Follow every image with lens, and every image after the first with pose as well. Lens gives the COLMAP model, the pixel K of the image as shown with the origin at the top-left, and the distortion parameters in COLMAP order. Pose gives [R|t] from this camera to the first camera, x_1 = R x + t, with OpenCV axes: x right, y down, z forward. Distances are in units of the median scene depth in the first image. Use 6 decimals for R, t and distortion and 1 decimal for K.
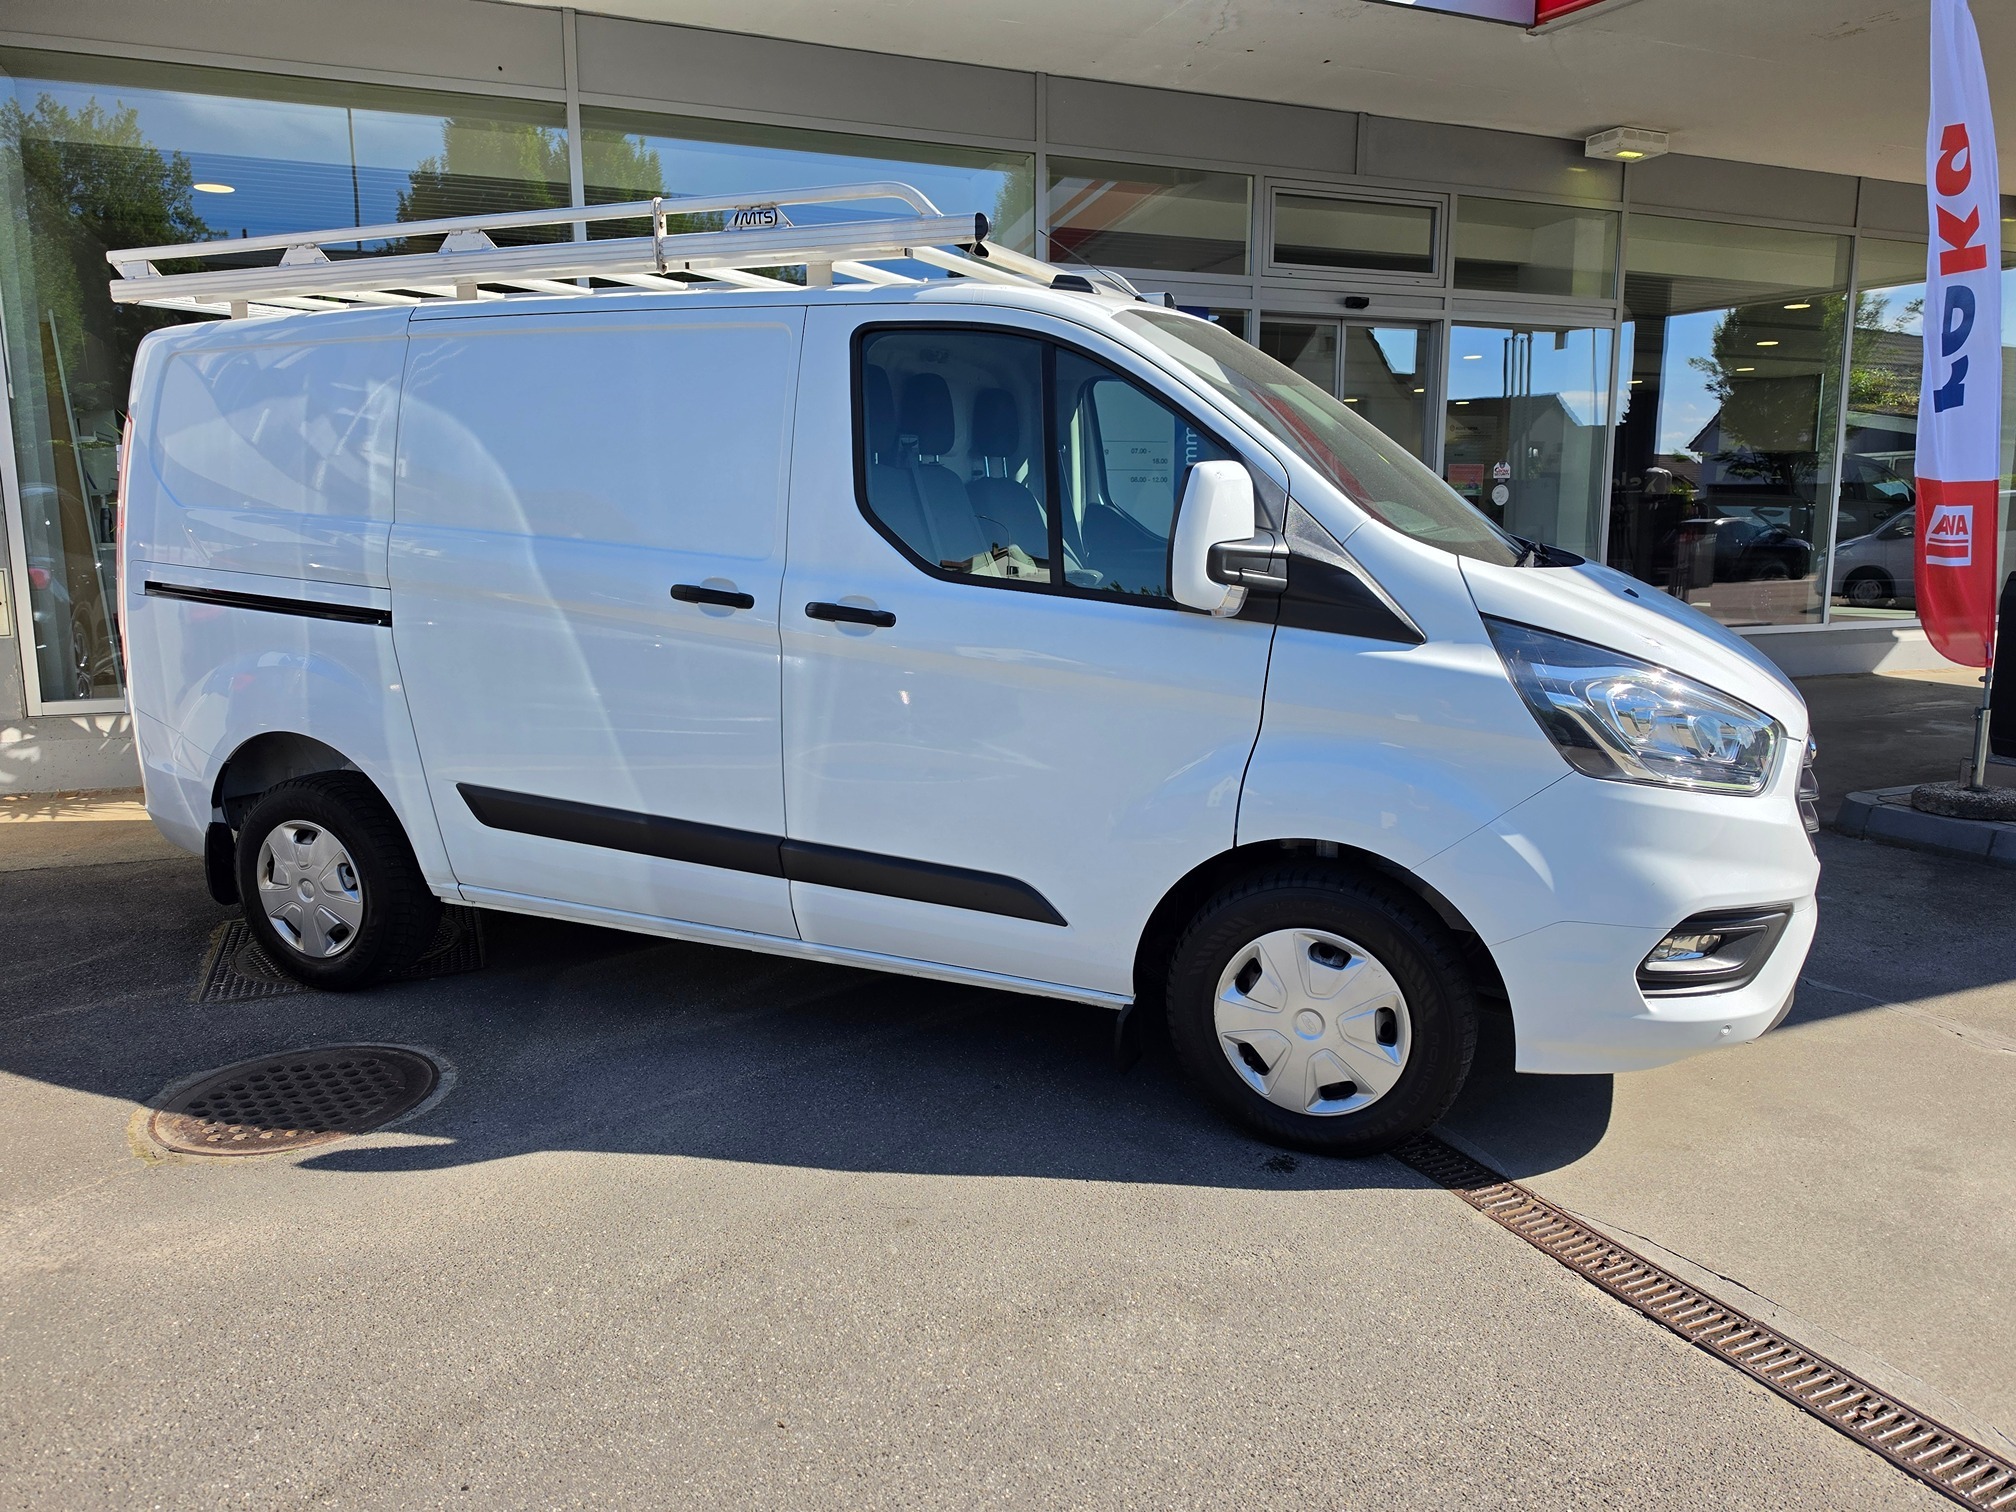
lens RADIAL K [[1432.4, 0, 975.1], [0, 1432.4, 762.4], [0, 0, 1]] dist [0.060723, -0.079162]
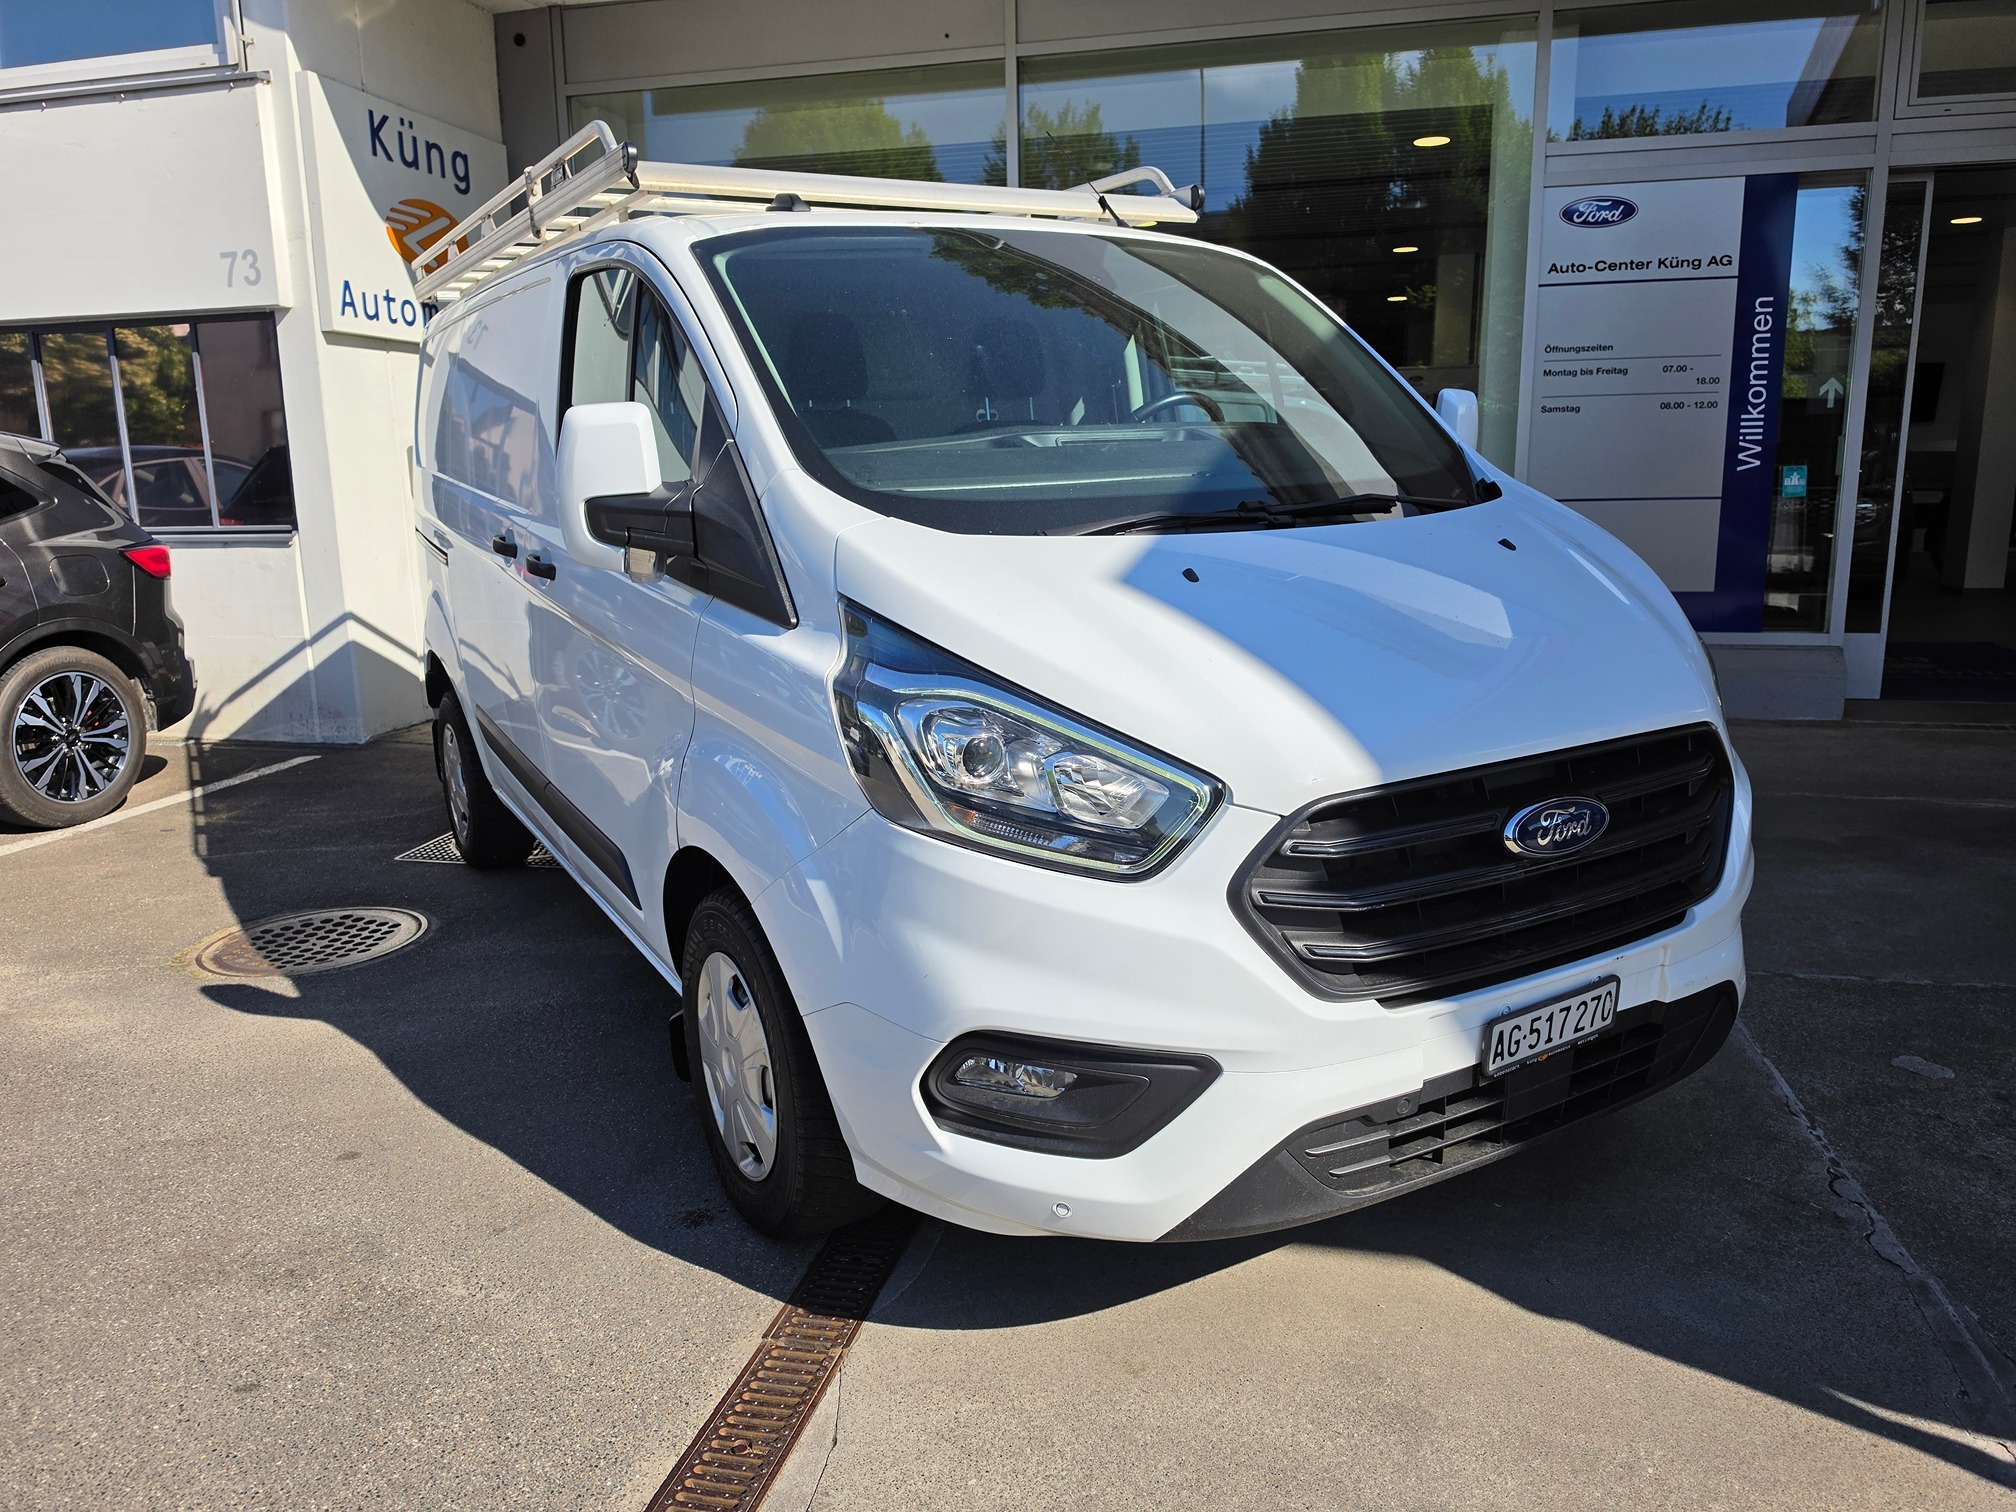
lens RADIAL K [[1448.4, 0, 1003.4], [0, 1448.4, 735.4], [0, 0, 1]] dist [0.063828, -0.080340]
pose [[0.789944, 0.101758, -0.604676, 0.756559], [-0.089874, 0.994698, 0.049981, -0.062458], [0.606556, 0.014862, 0.794902, 0.358512]]
